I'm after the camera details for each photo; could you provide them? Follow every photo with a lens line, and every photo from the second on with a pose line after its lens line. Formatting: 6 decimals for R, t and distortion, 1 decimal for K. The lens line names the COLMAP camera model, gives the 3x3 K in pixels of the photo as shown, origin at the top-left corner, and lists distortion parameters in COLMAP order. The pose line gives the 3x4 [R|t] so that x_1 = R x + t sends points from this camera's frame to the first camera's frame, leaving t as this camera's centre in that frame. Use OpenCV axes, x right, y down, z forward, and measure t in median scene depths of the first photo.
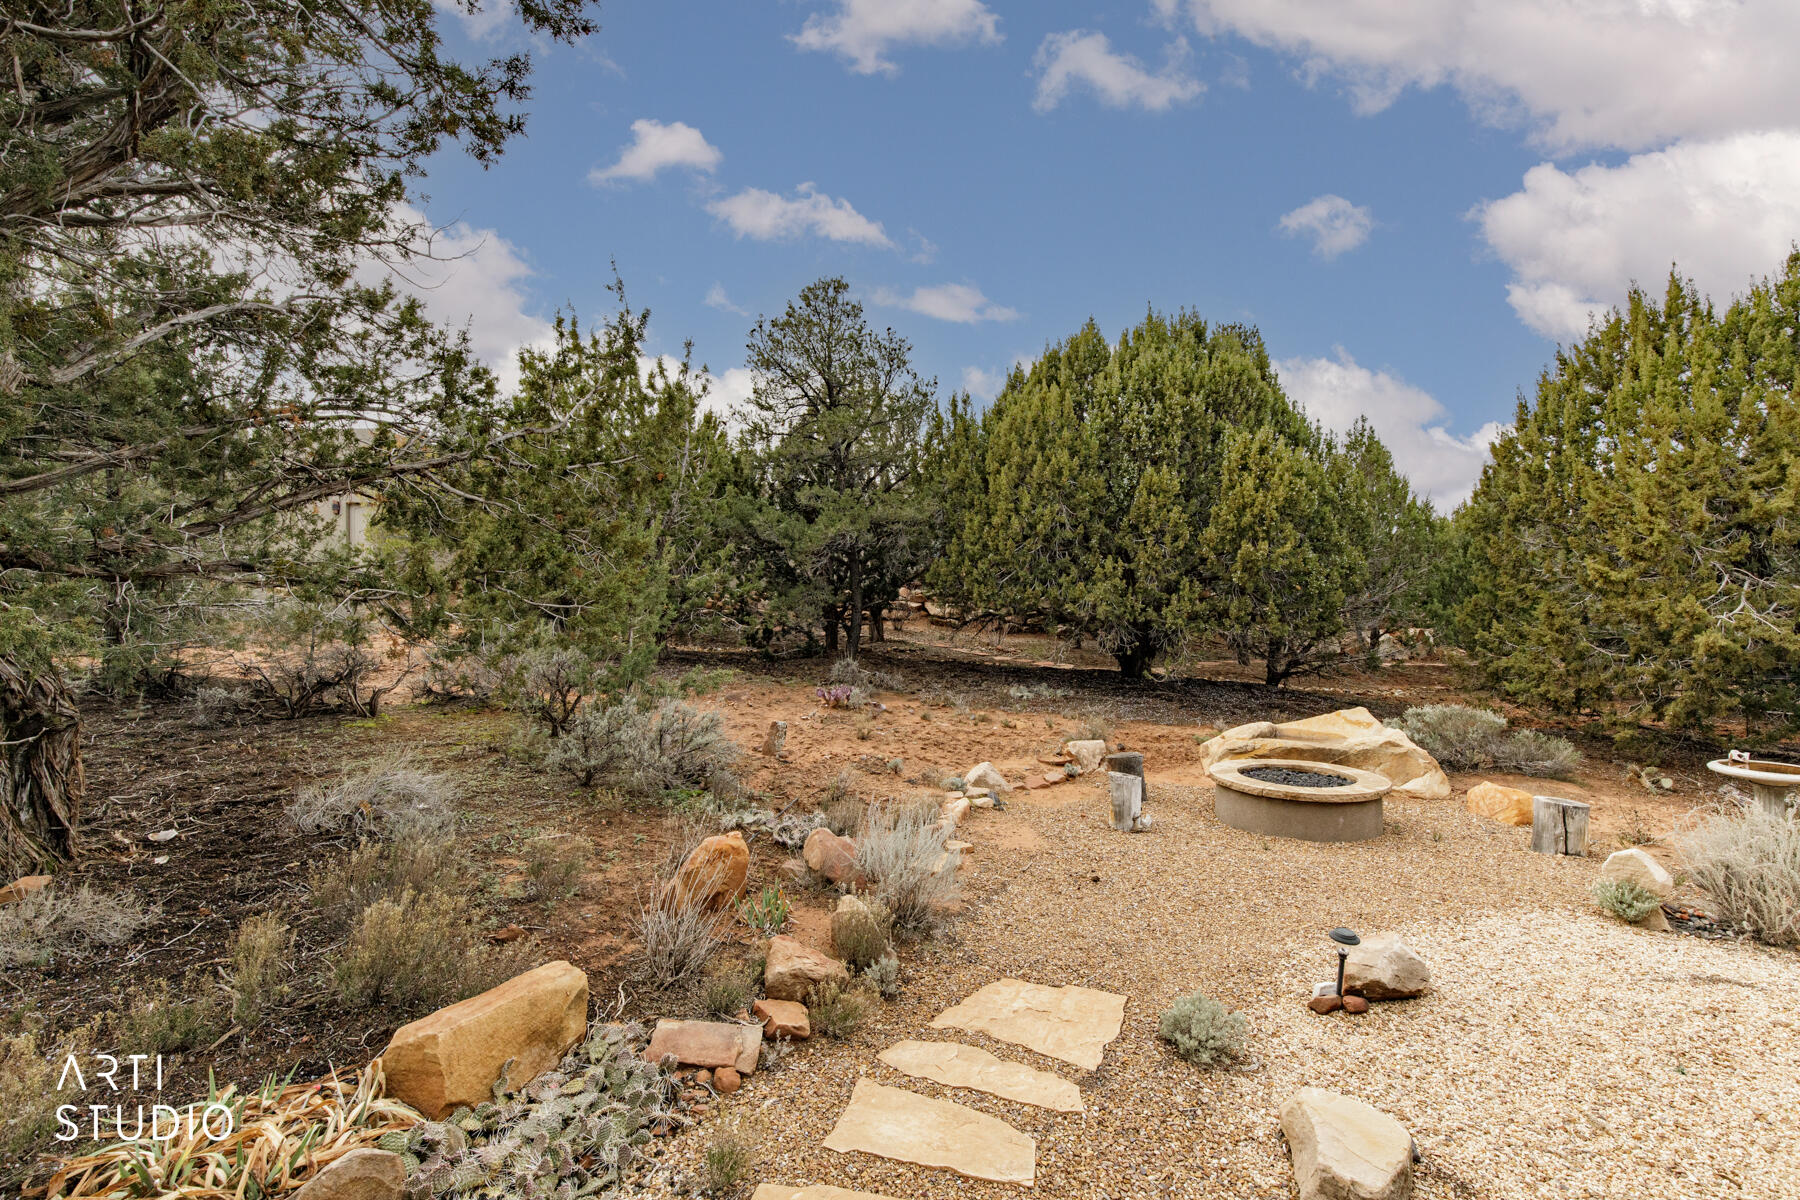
lens RADIAL K [[812.7, 0, 896.7], [0, 812.7, 607.8], [0, 0, 1]] dist [0.009004, -0.000417]
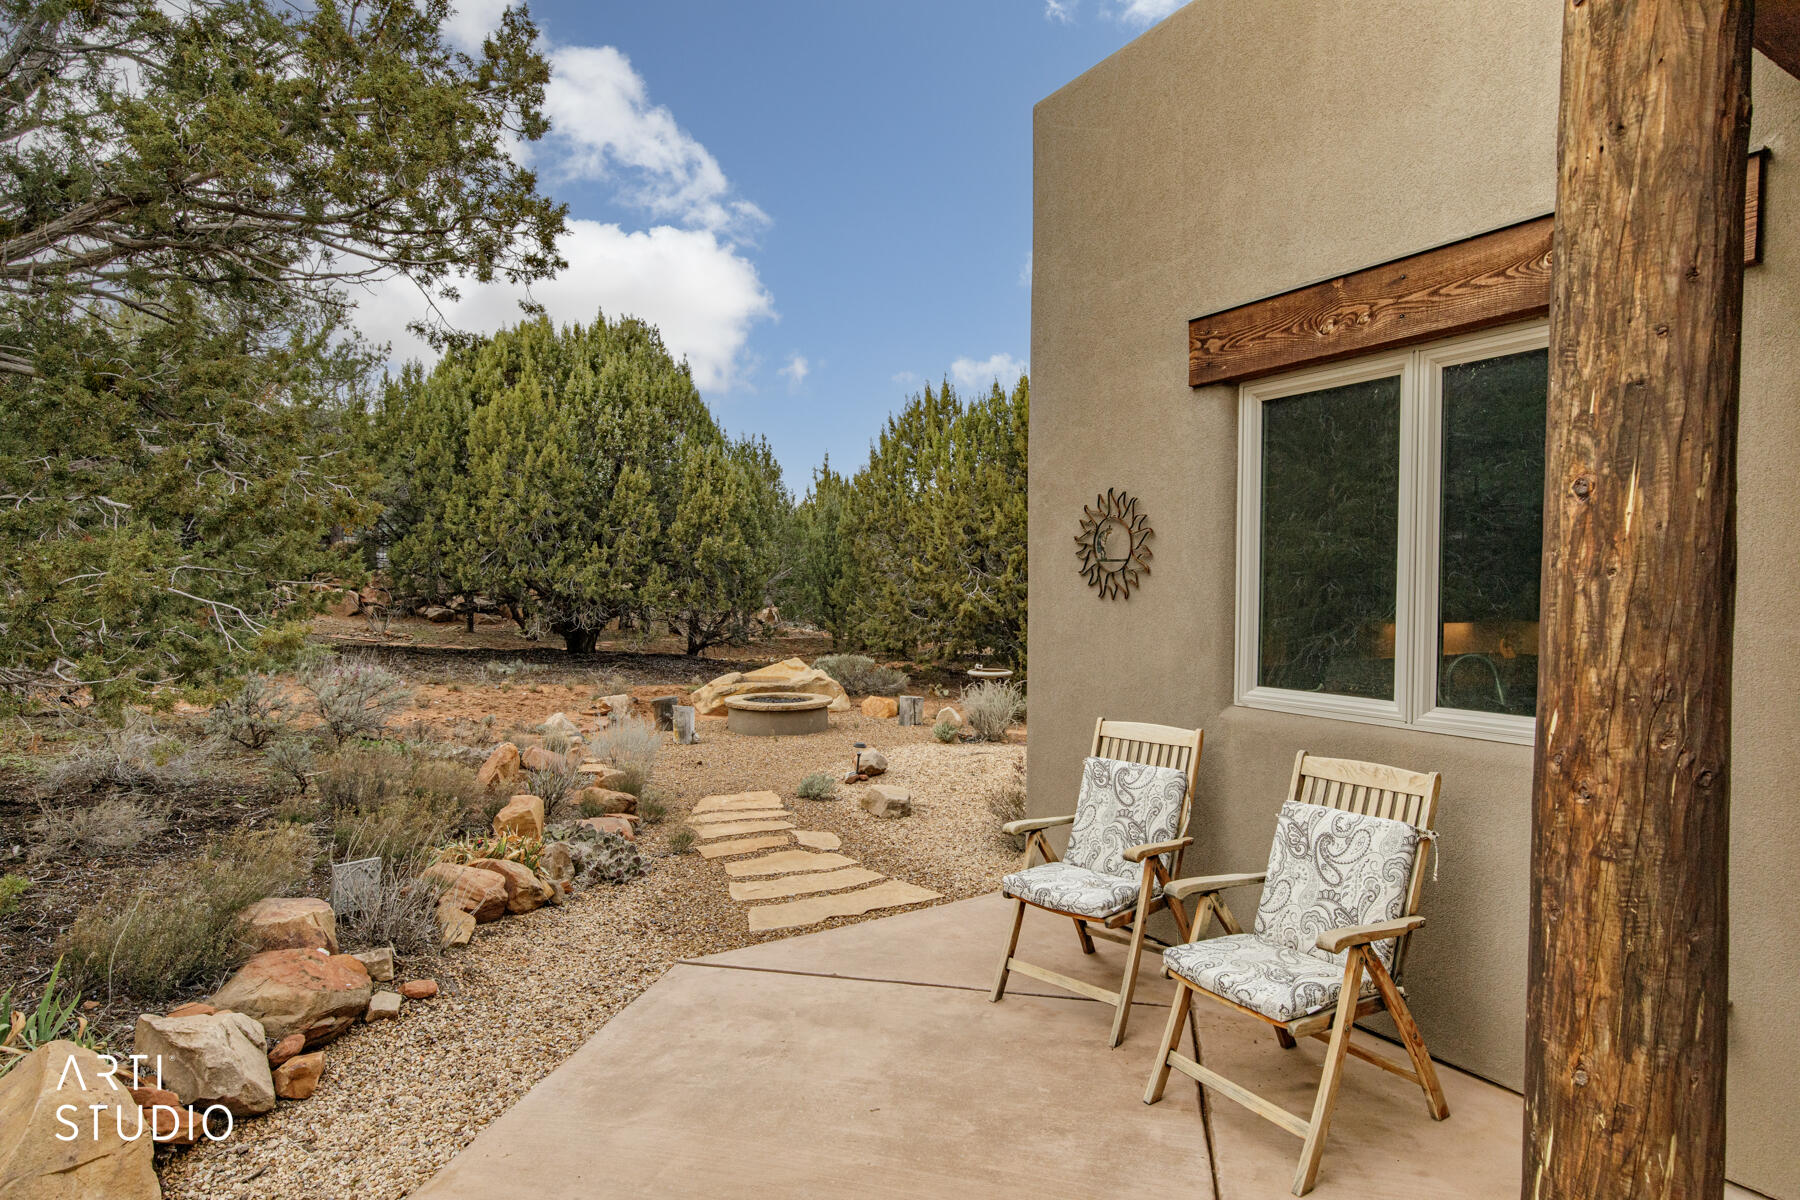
lens RADIAL K [[977.8, 0, 901.6], [0, 977.8, 615.2], [0, 0, 1]] dist [-0.000199, -0.001754]
pose [[0.733357, -0.012475, 0.679730, -0.382549], [-0.004242, 0.999728, 0.022925, 0.005777], [-0.679831, -0.019695, 0.733104, -0.319830]]
